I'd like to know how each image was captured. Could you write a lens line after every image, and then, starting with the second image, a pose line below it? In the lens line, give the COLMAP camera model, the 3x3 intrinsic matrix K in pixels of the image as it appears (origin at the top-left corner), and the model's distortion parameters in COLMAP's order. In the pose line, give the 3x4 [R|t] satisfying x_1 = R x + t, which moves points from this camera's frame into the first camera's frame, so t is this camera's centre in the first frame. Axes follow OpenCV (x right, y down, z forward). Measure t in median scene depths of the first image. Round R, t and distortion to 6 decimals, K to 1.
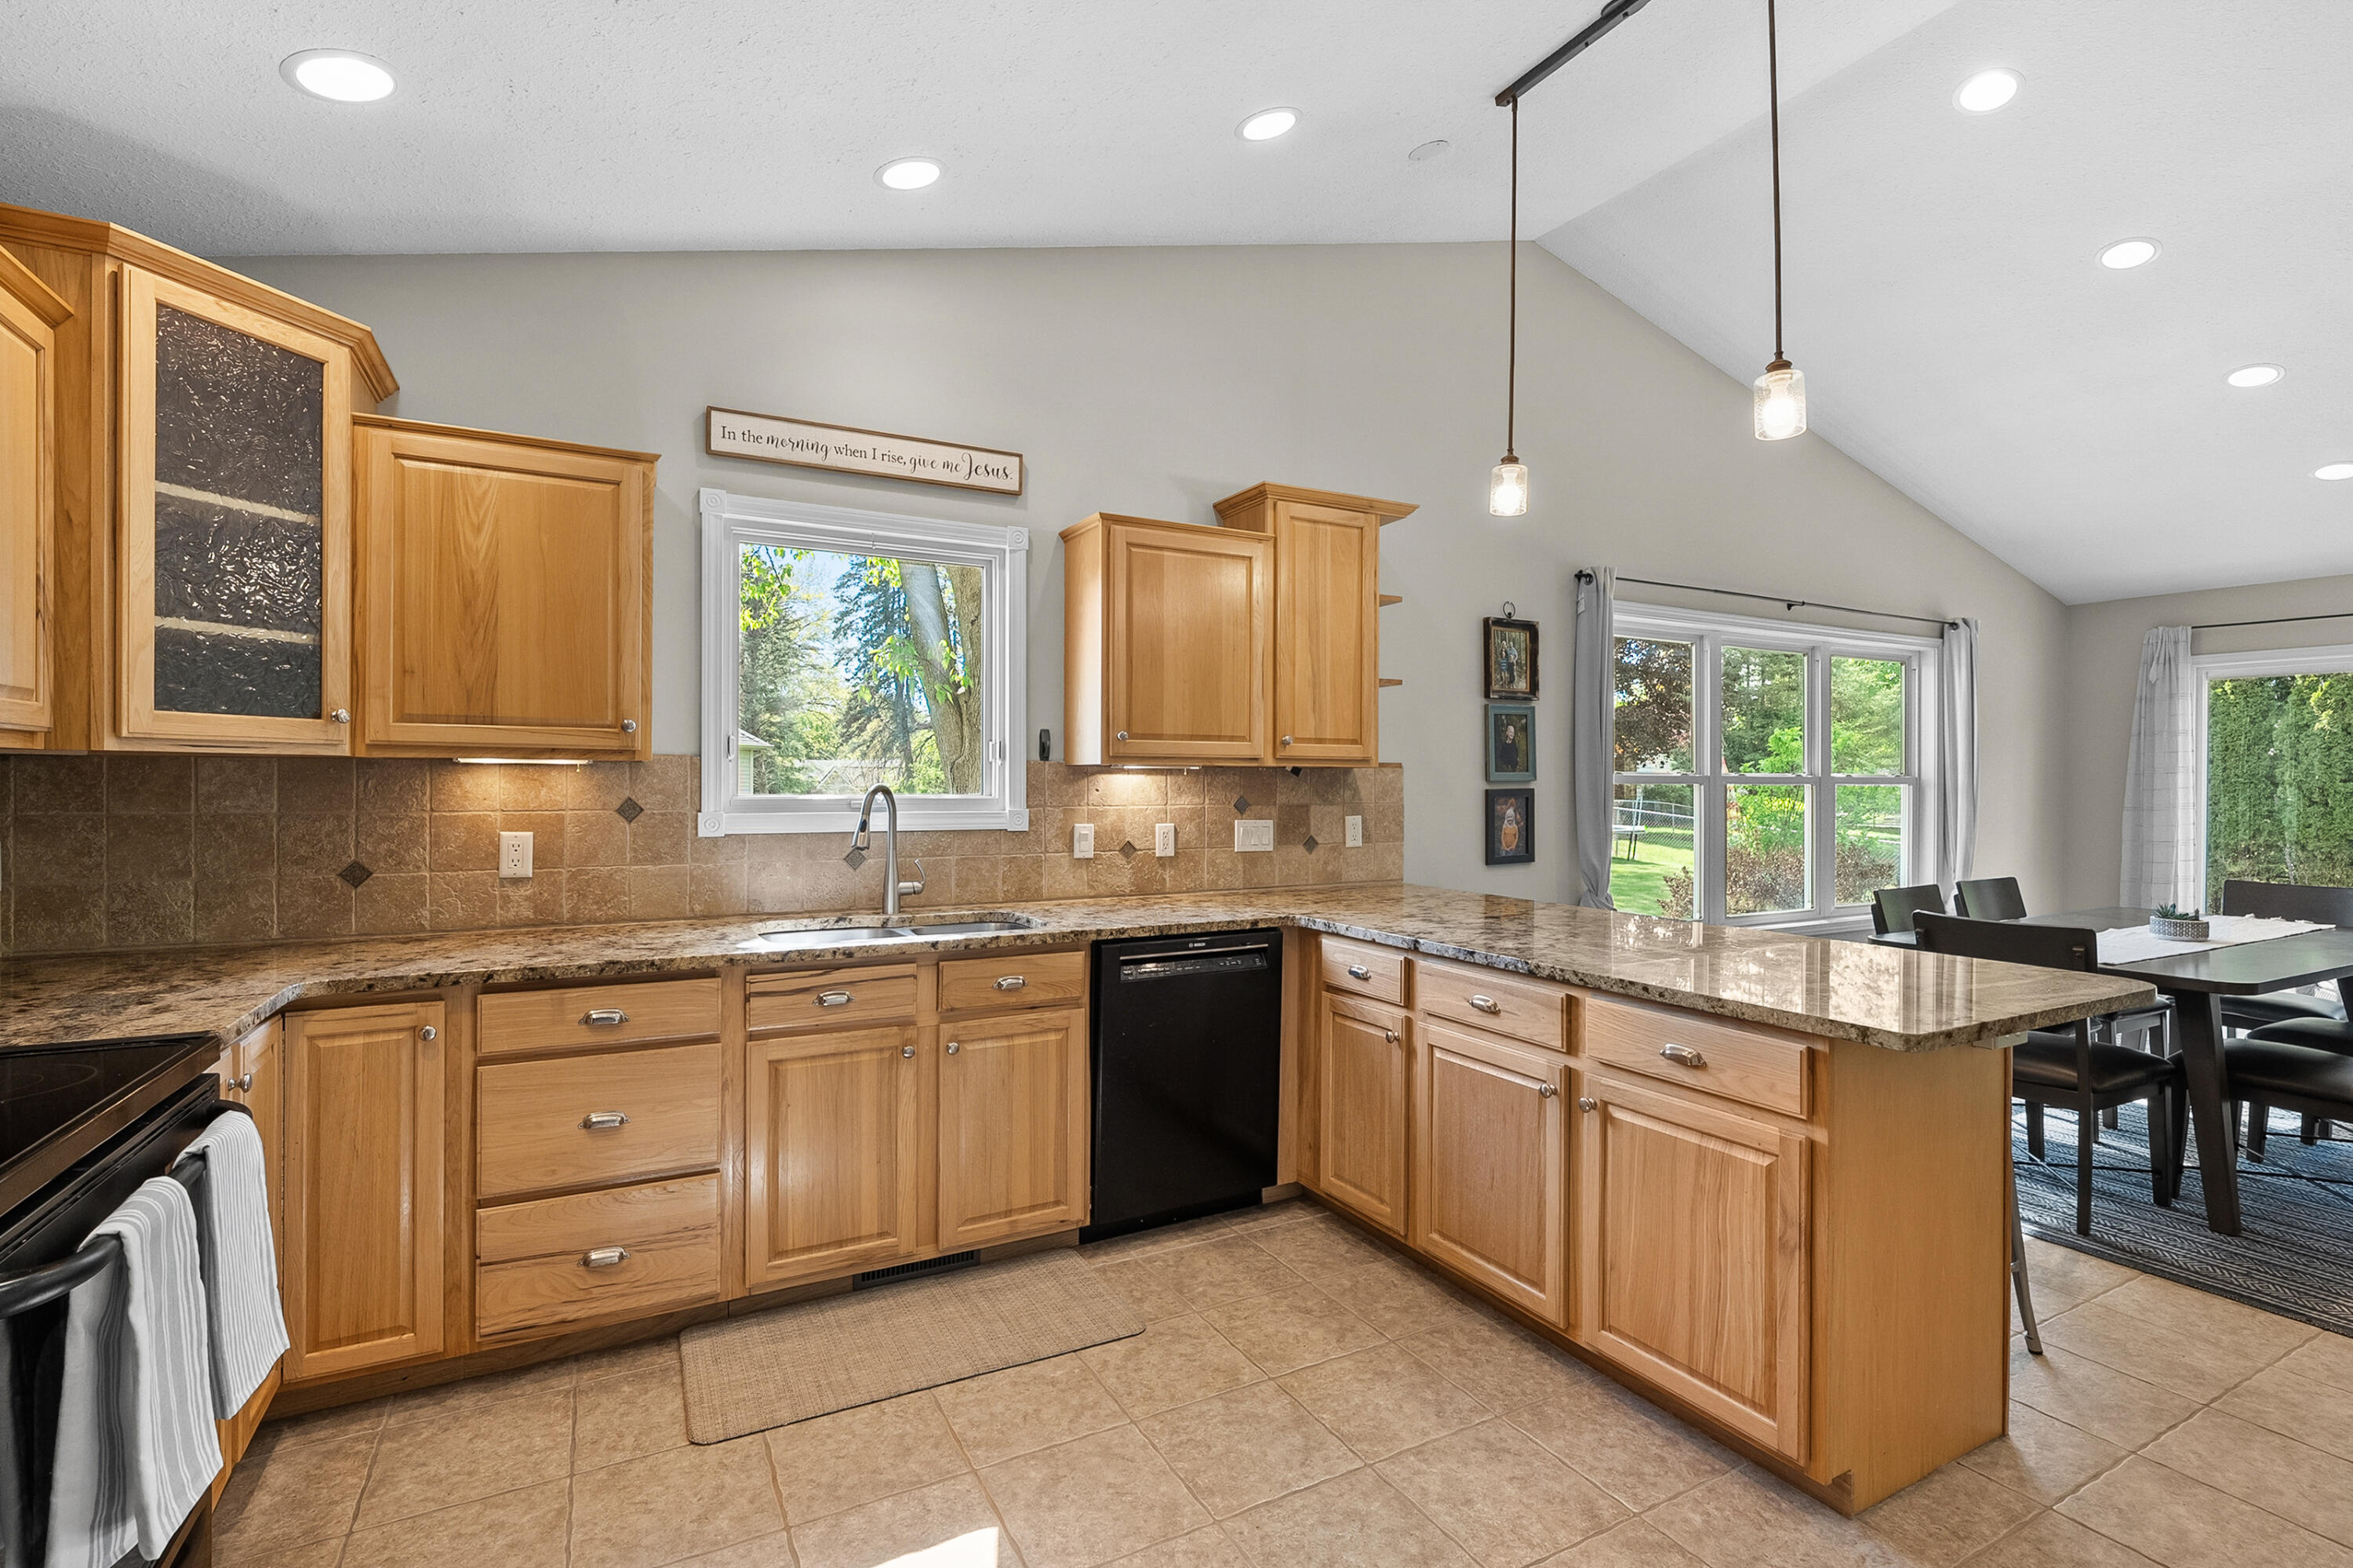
lens RADIAL K [[1068.0, 0, 1176.5], [0, 1068.0, 784.0], [0, 0, 1]] dist [-0.007036, 0.000555]
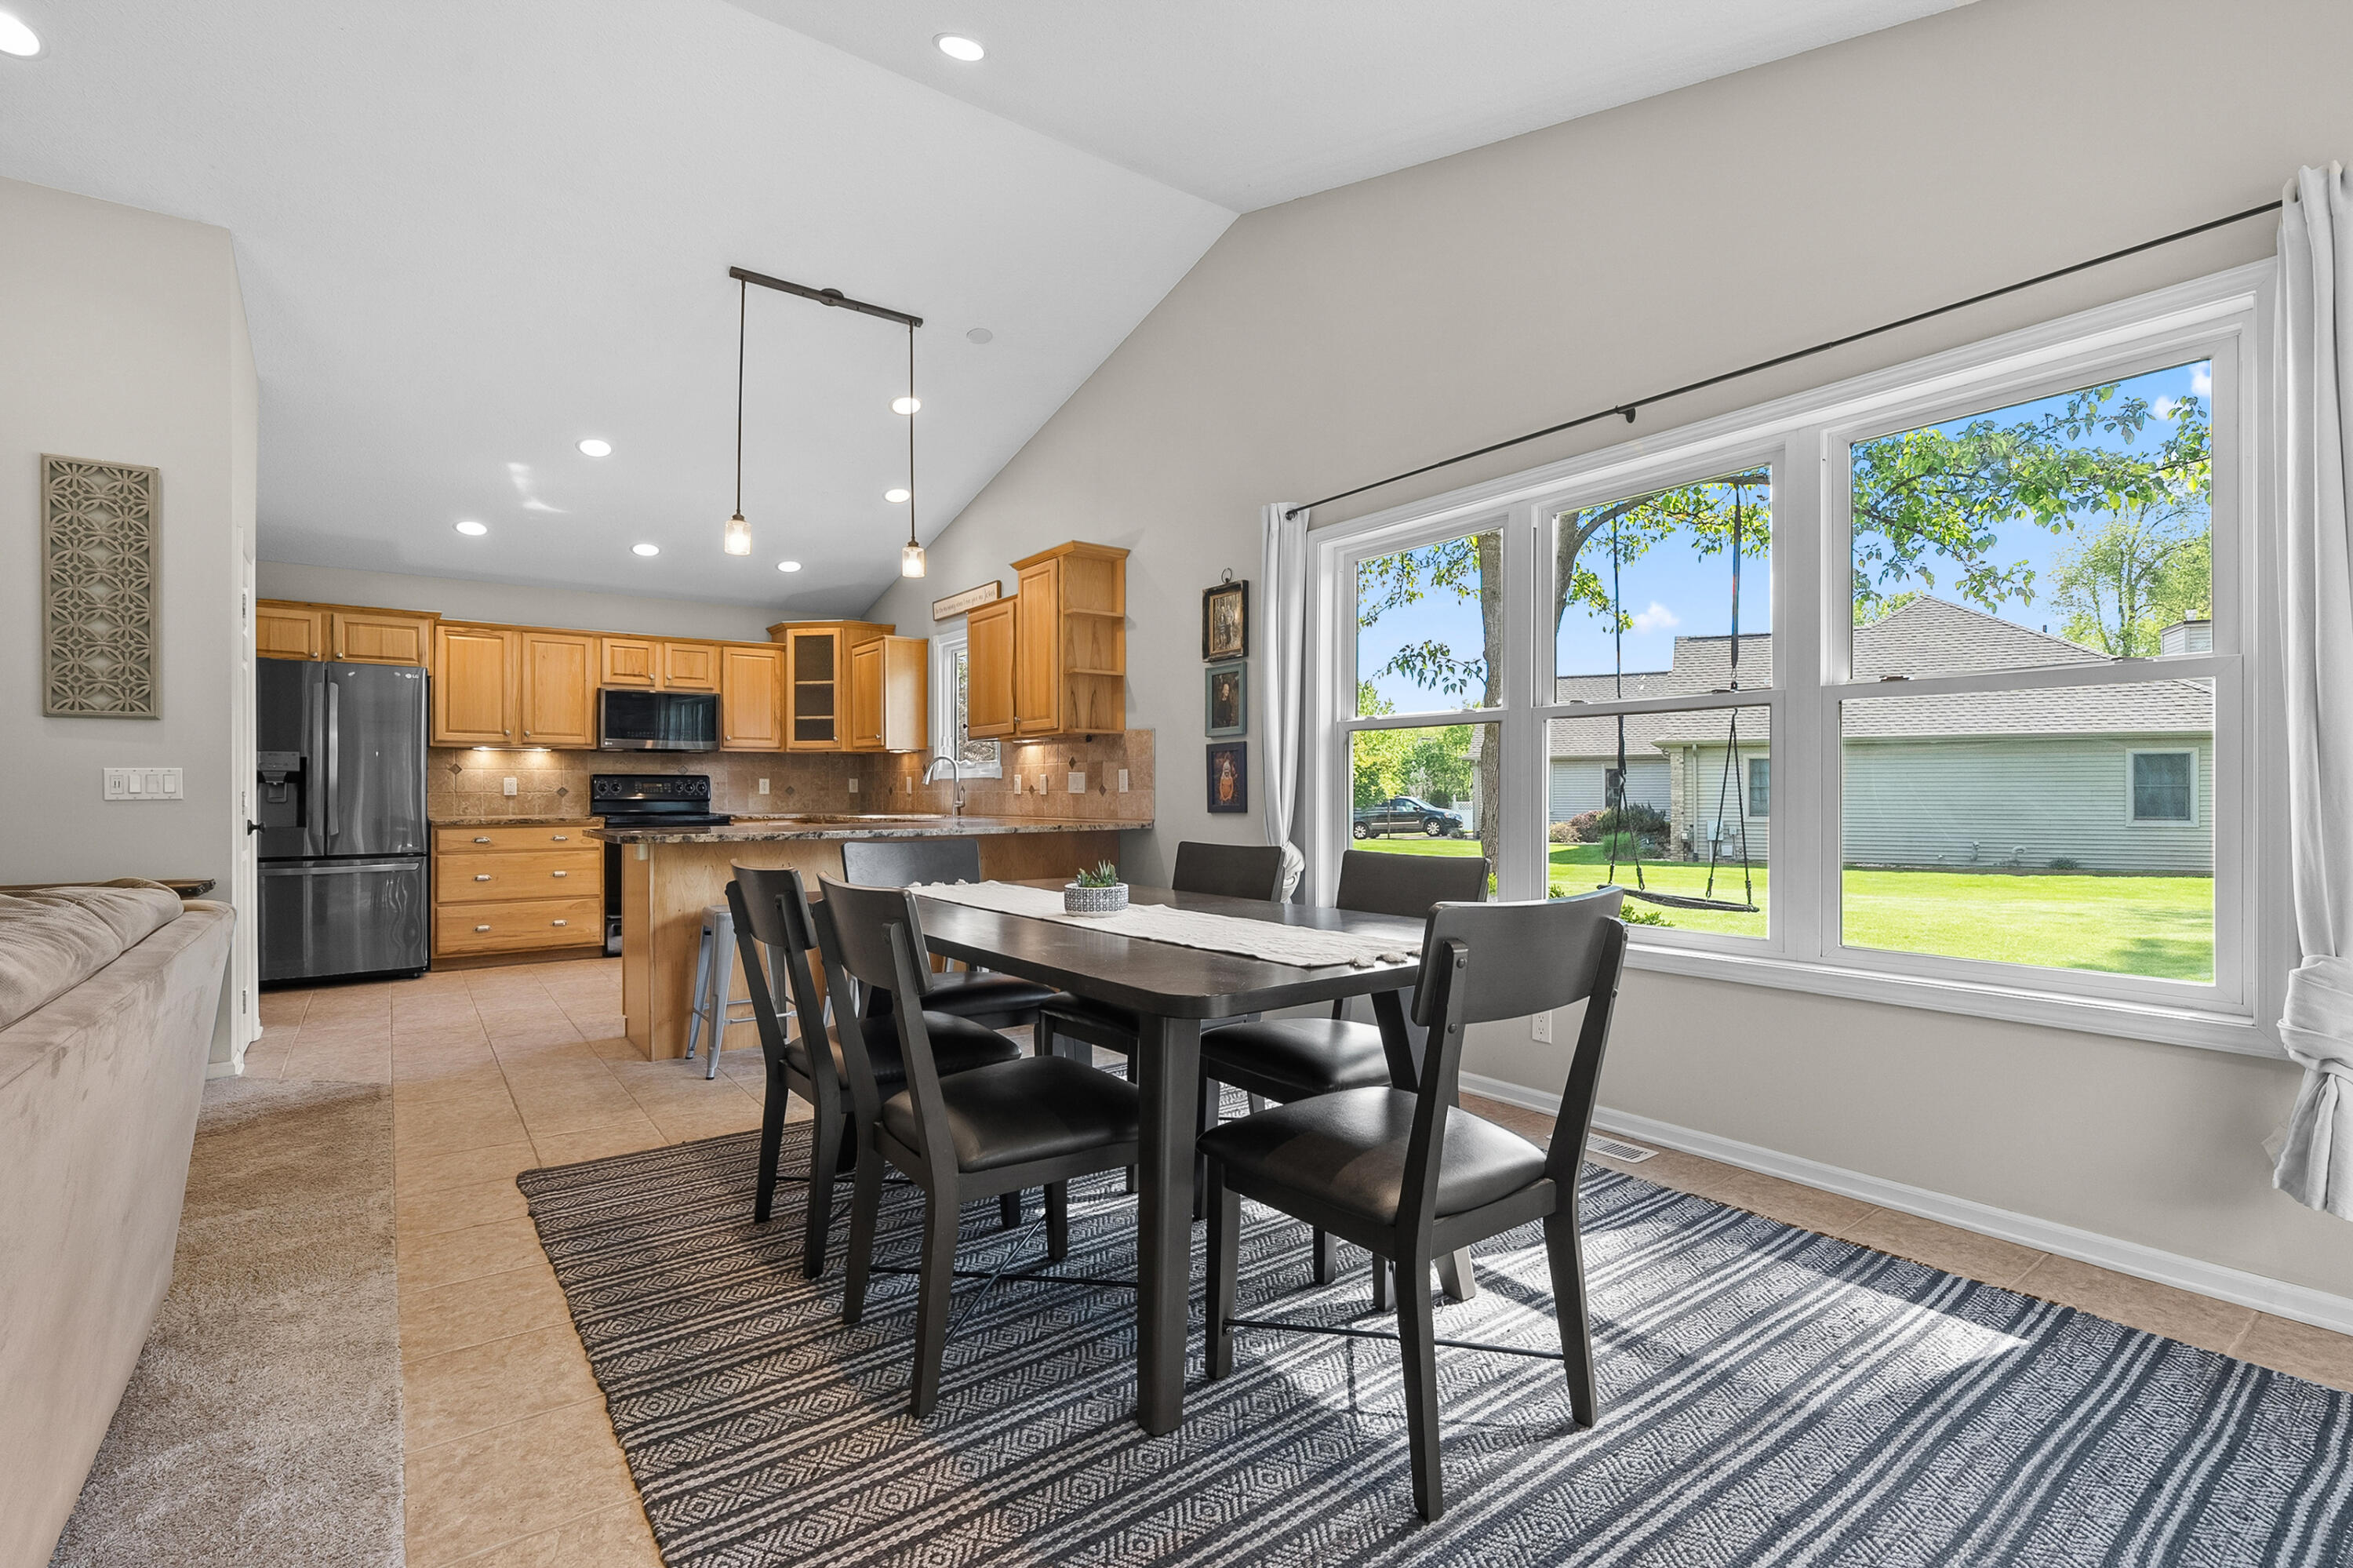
lens RADIAL K [[1068.0, 0, 1176.5], [0, 1068.0, 784.0], [0, 0, 1]] dist [-0.007036, 0.000555]
pose [[0.145883, -0.009716, -0.989254, 1.987543], [0.000273, 0.999952, -0.009781, 0.081422], [0.989302, 0.001157, 0.145879, 1.160203]]
